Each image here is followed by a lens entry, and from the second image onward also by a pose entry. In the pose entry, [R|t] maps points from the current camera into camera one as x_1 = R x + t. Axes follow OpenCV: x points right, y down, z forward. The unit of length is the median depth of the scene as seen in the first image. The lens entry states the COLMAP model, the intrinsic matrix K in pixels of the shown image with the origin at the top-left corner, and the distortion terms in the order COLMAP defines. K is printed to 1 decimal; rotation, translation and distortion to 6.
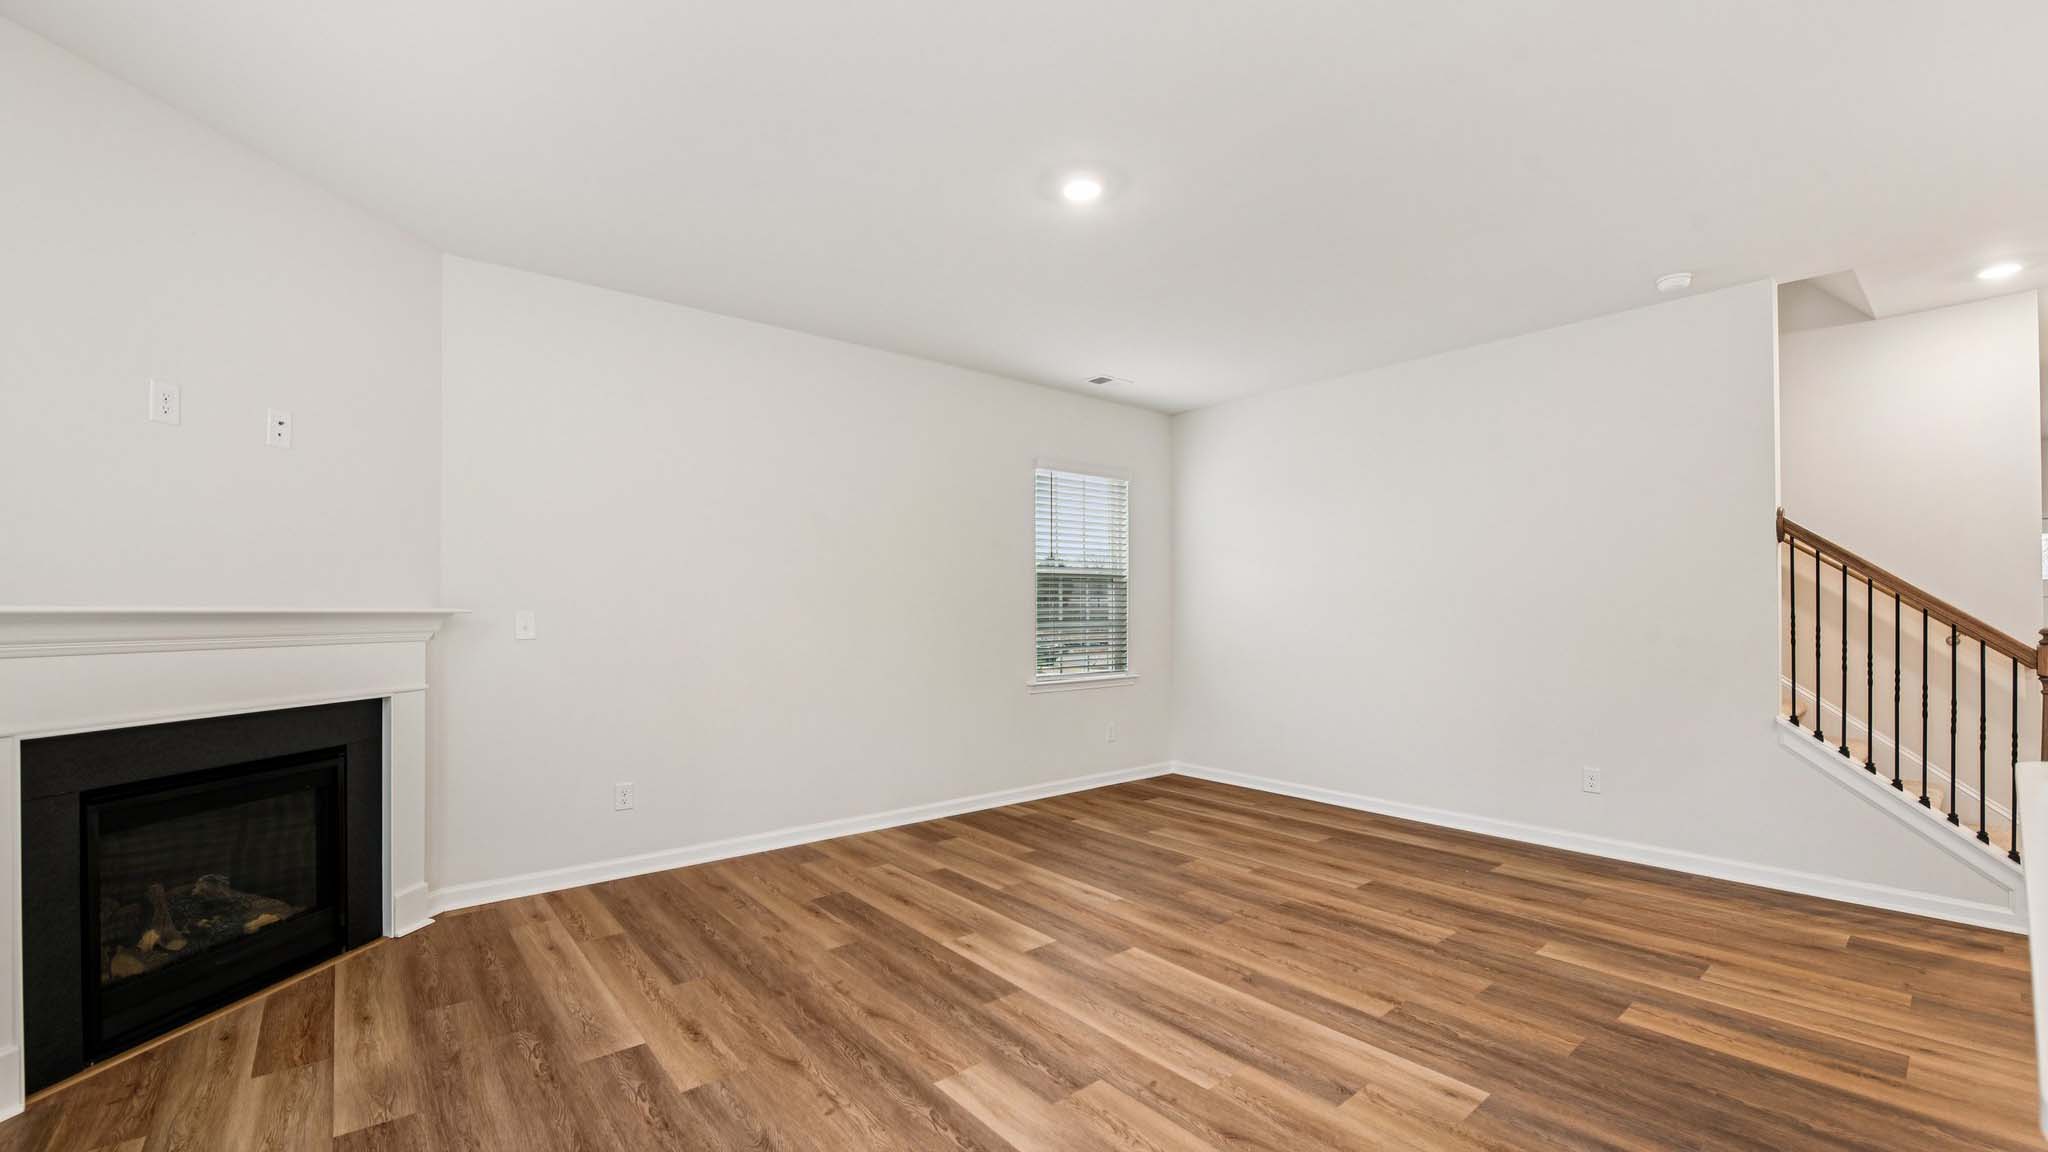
lens RADIAL K [[827.0, 0, 1030.7], [0, 827.0, 614.0], [0, 0, 1]] dist [-0.018771, -0.000627]
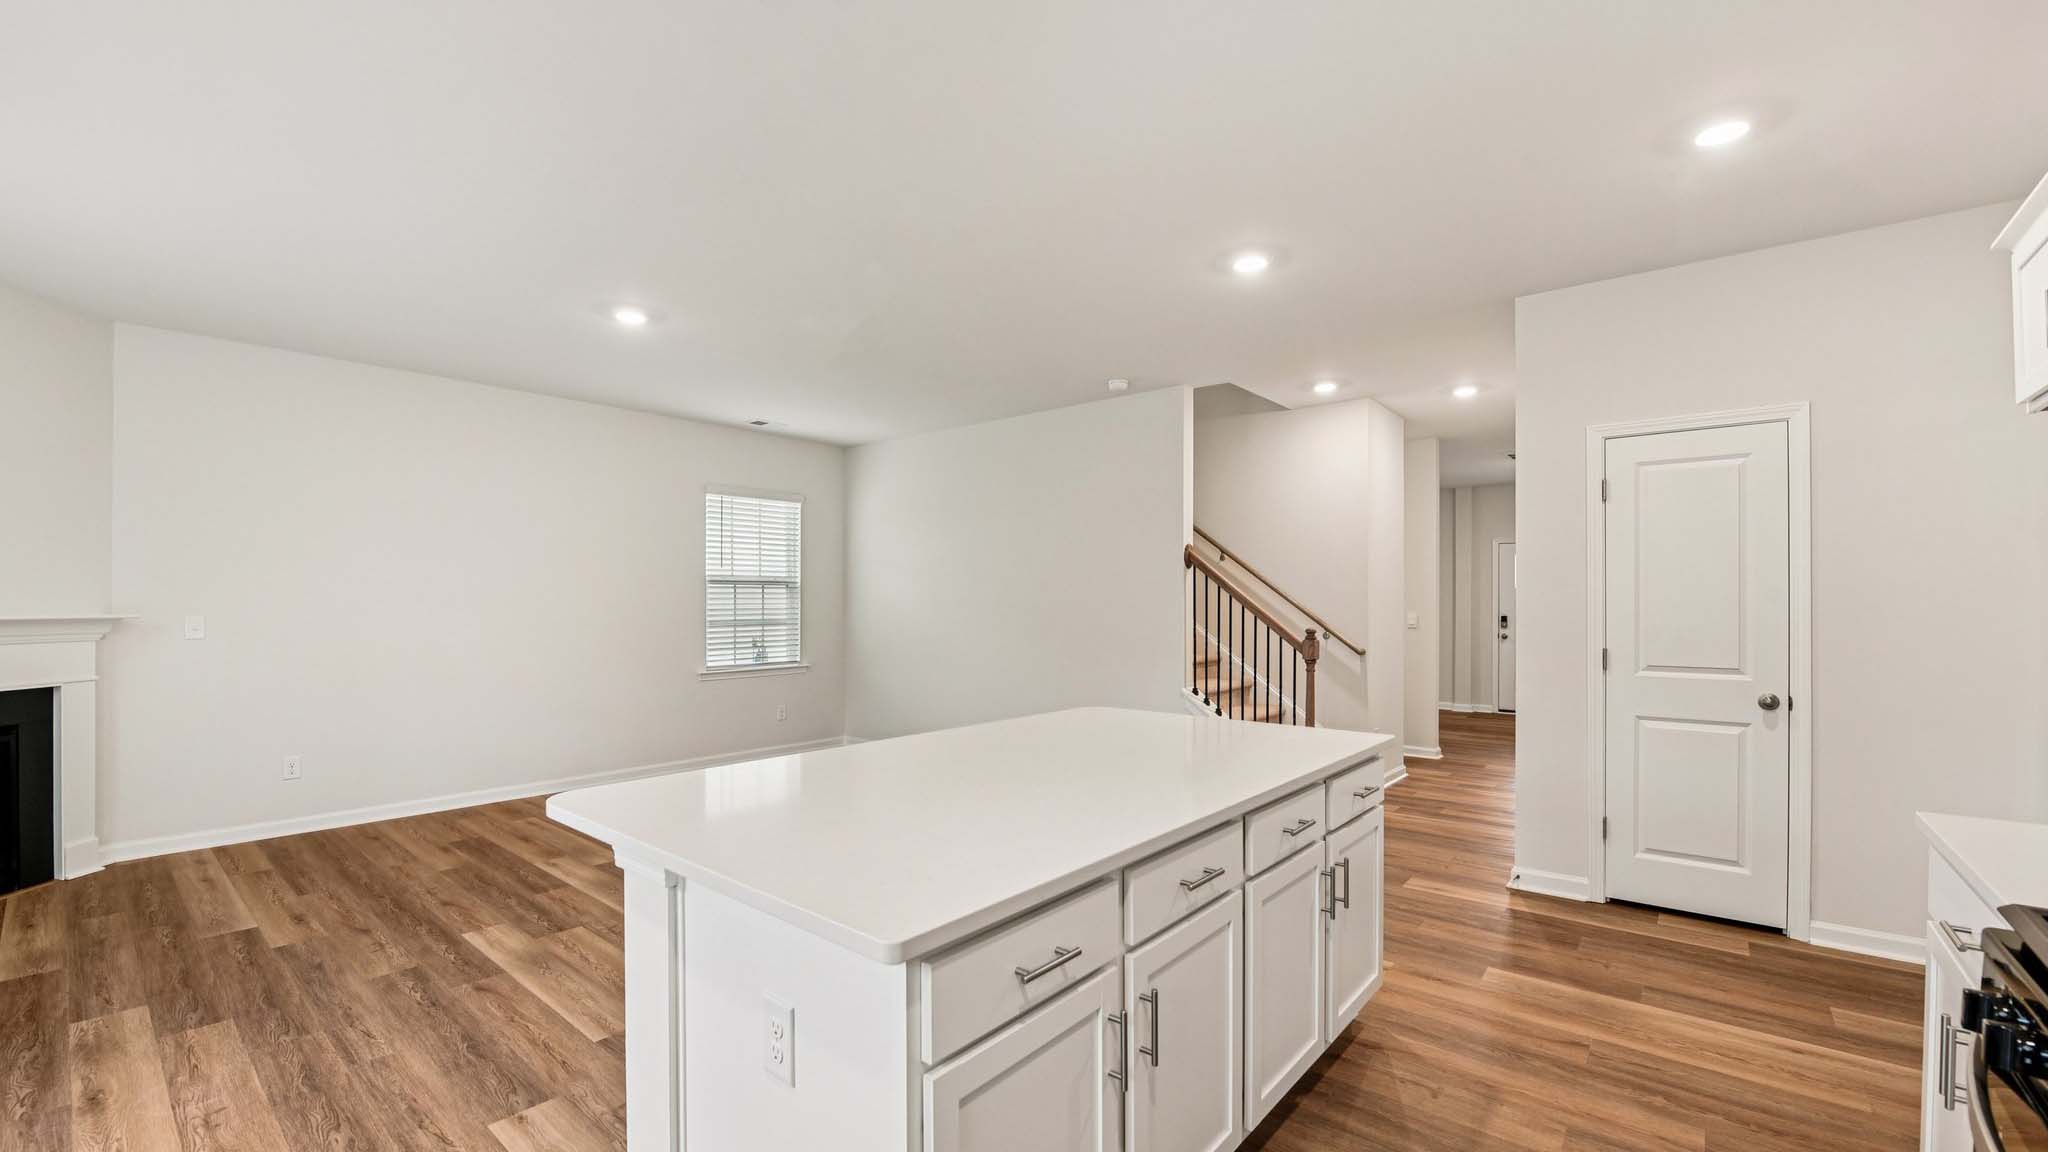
lens RADIAL K [[827.0, 0, 1021.4], [0, 827.0, 608.0], [0, 0, 1]] dist [-0.018771, -0.000627]
pose [[0.984707, 0.001911, 0.174206, 0.442011], [-0.001946, 0.999998, 0.000031, -0.020559], [-0.174206, -0.000370, 0.984709, -0.458012]]
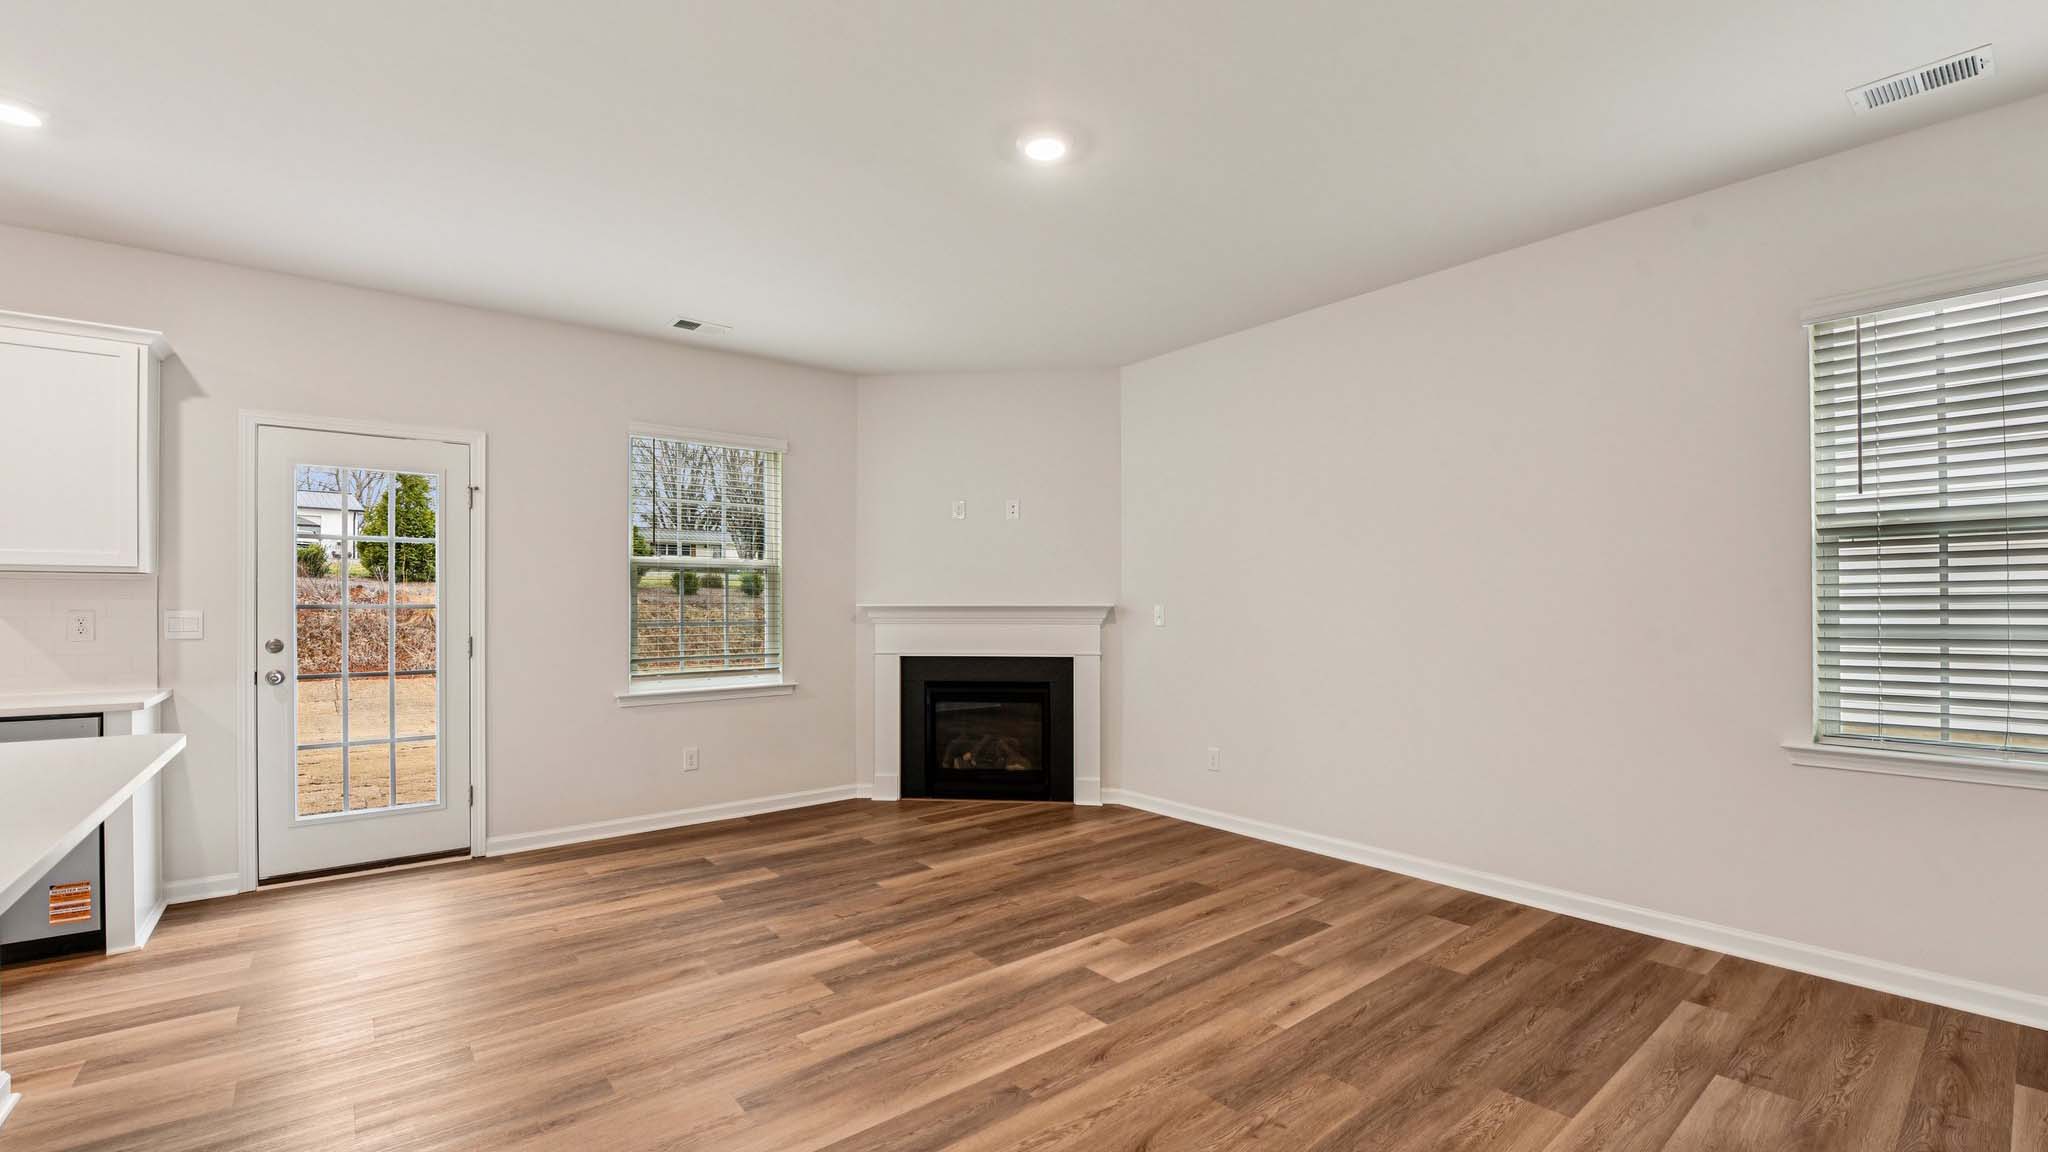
lens RADIAL K [[849.4, 0, 1004.4], [0, 849.4, 604.0], [0, 0, 1]] dist [-0.012663, -0.000790]
pose [[-0.026021, 0.000327, -0.999661, 0.939510], [-0.000308, 1.000000, 0.000335, -0.007611], [0.999661, 0.000316, -0.026021, 0.904243]]
